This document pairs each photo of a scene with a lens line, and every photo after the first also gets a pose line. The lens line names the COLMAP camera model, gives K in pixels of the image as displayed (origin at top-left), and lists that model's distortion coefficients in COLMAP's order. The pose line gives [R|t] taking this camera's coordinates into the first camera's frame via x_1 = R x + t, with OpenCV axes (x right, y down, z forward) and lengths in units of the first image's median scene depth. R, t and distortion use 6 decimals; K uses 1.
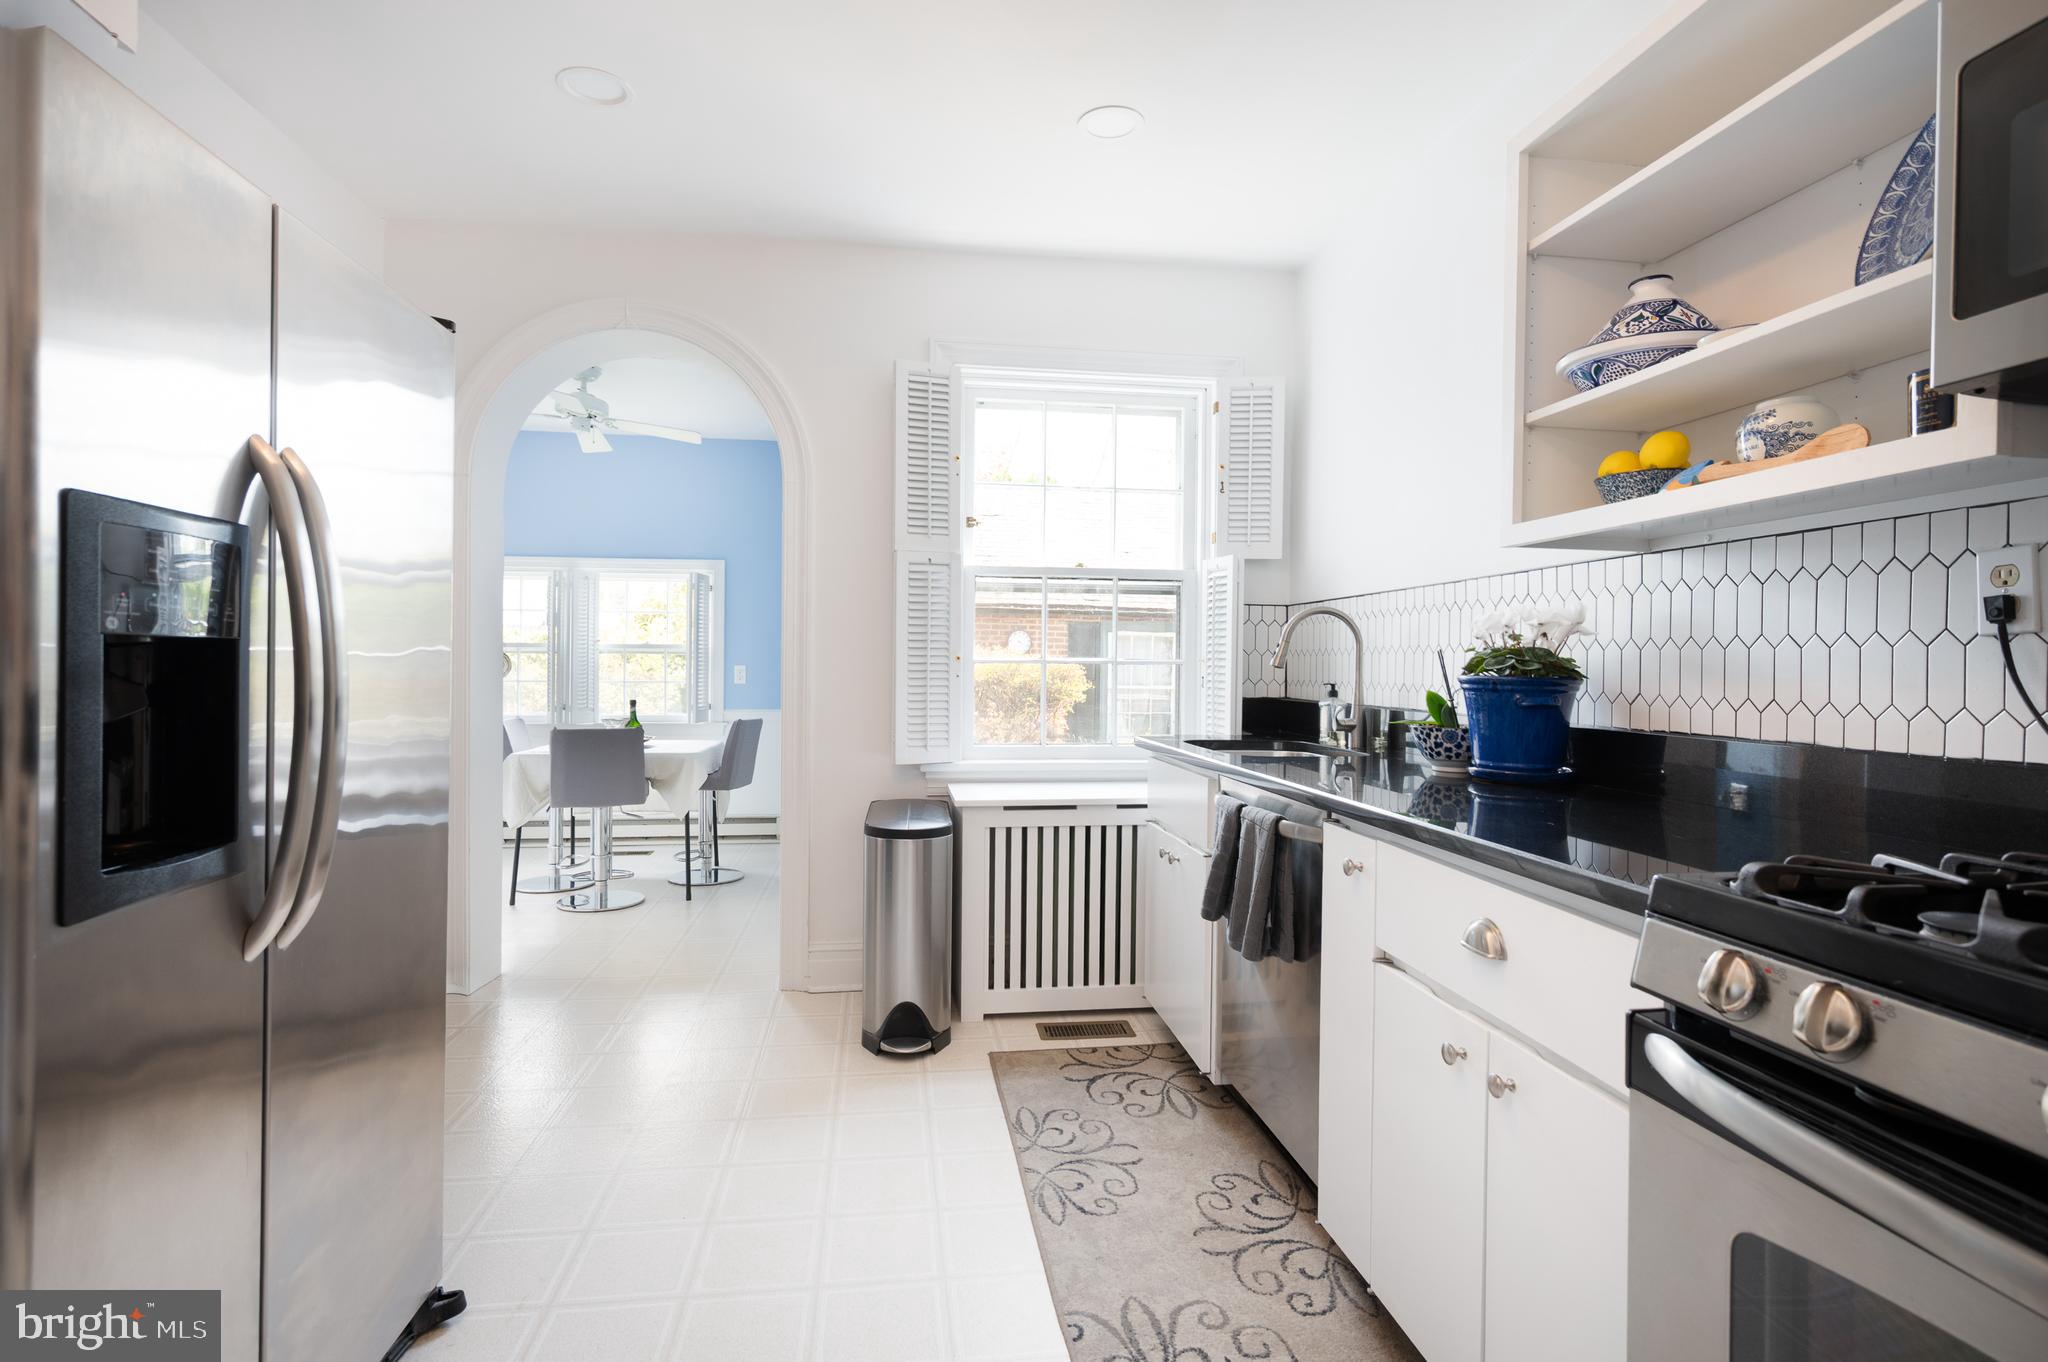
lens RADIAL K [[984.1, 0, 1023.2], [0, 984.1, 669.3], [0, 0, 1]] dist [-0.001919, 0.000427]
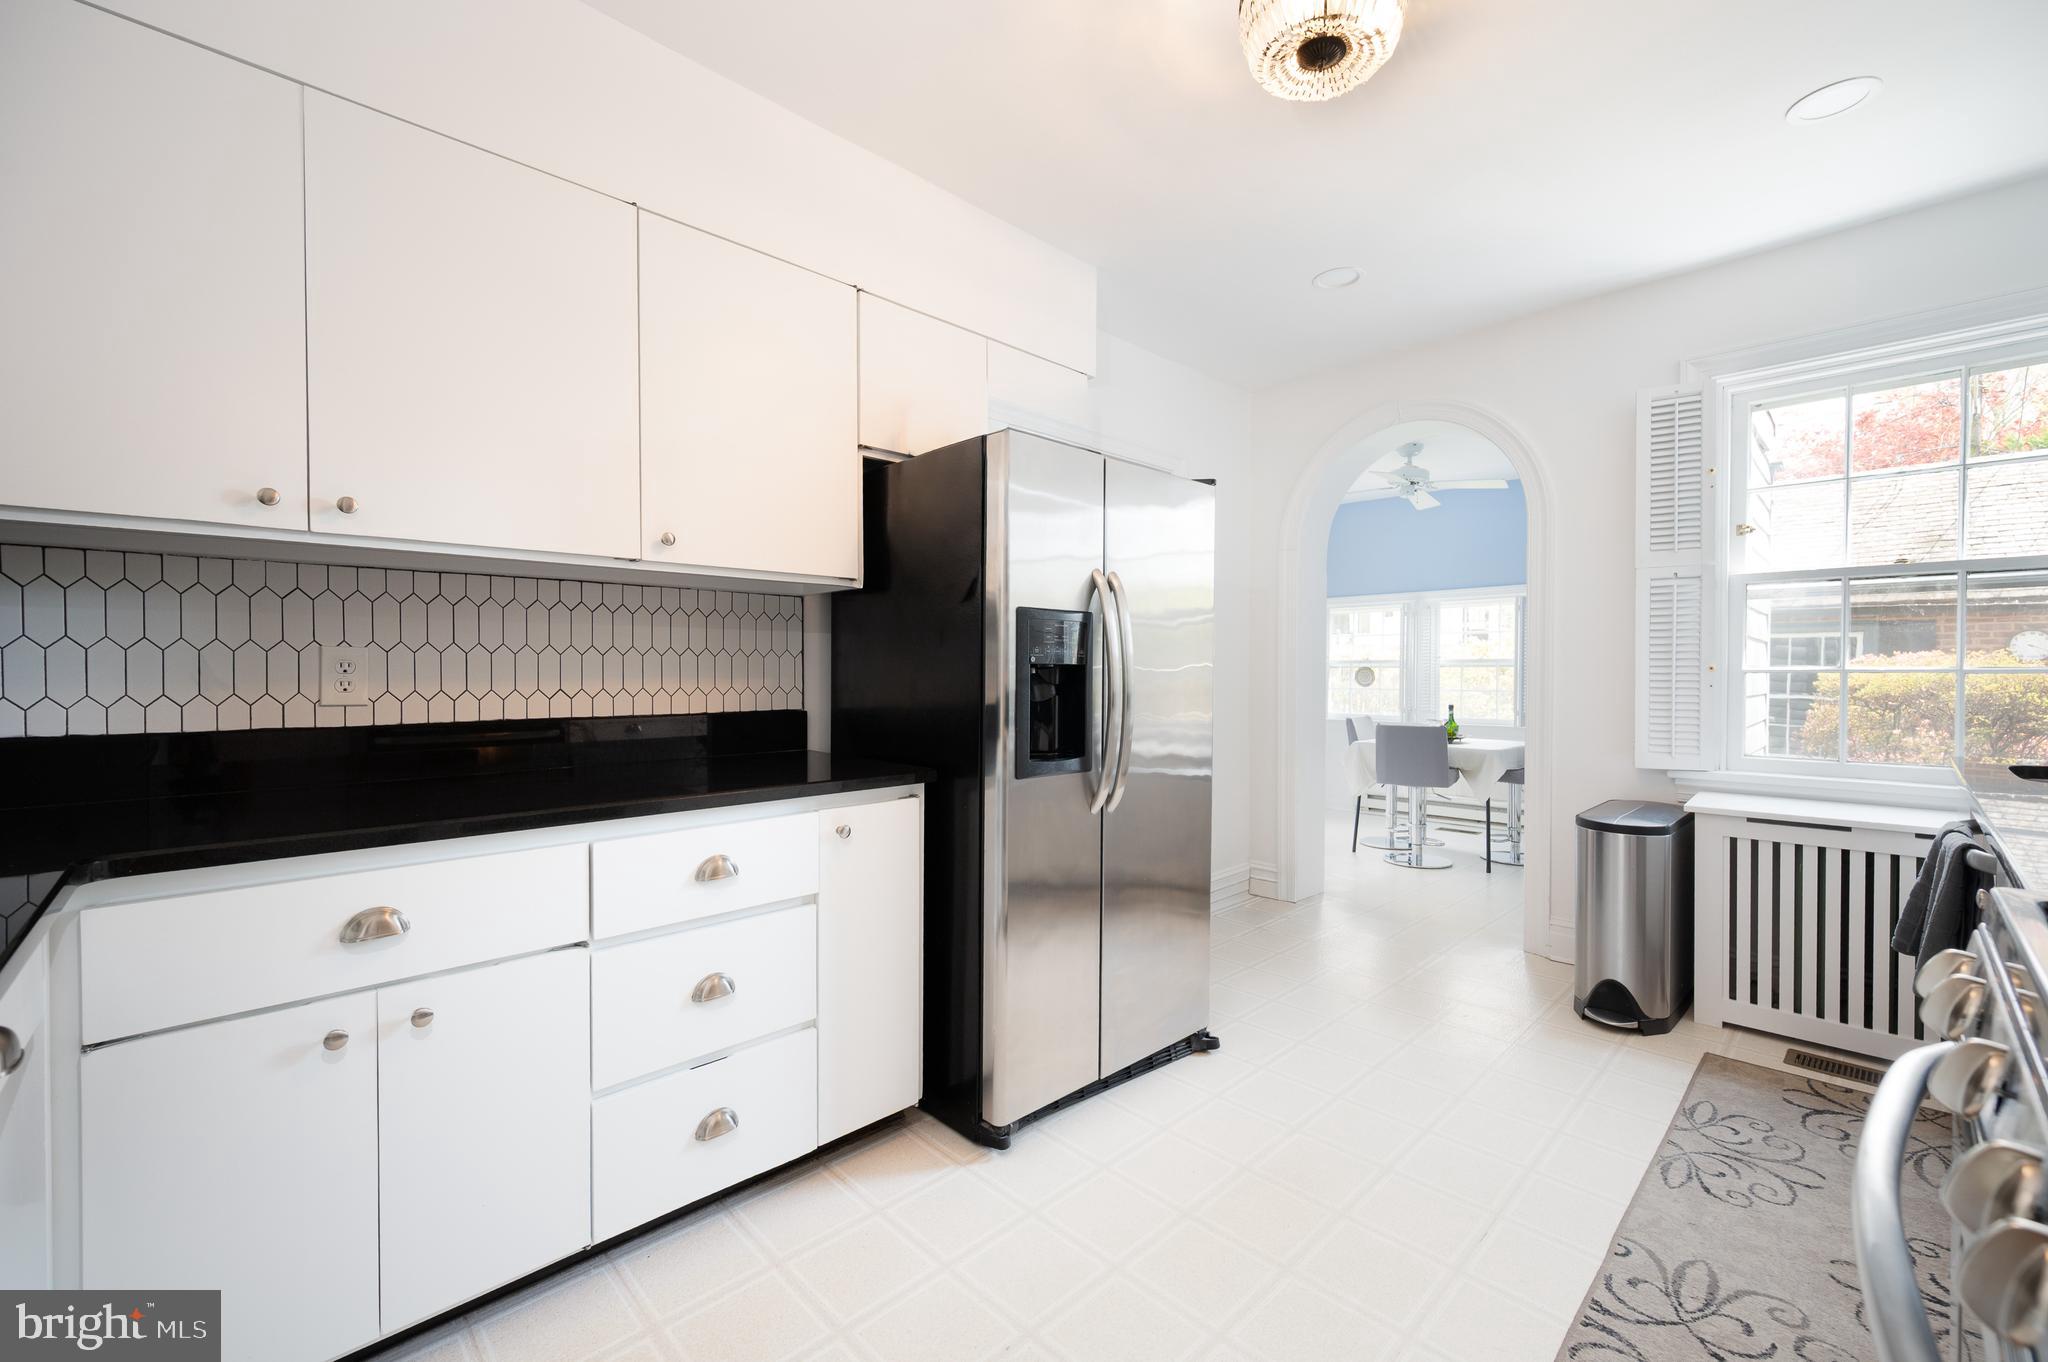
lens RADIAL K [[831.7, 0, 1036.2], [0, 831.7, 673.8], [0, 0, 1]] dist [-0.003575, 0.000255]
pose [[0.599126, -0.007376, -0.800621, 0.236306], [0.000115, 0.999958, -0.009127, 0.002449], [0.800655, 0.005376, 0.599102, -0.077248]]
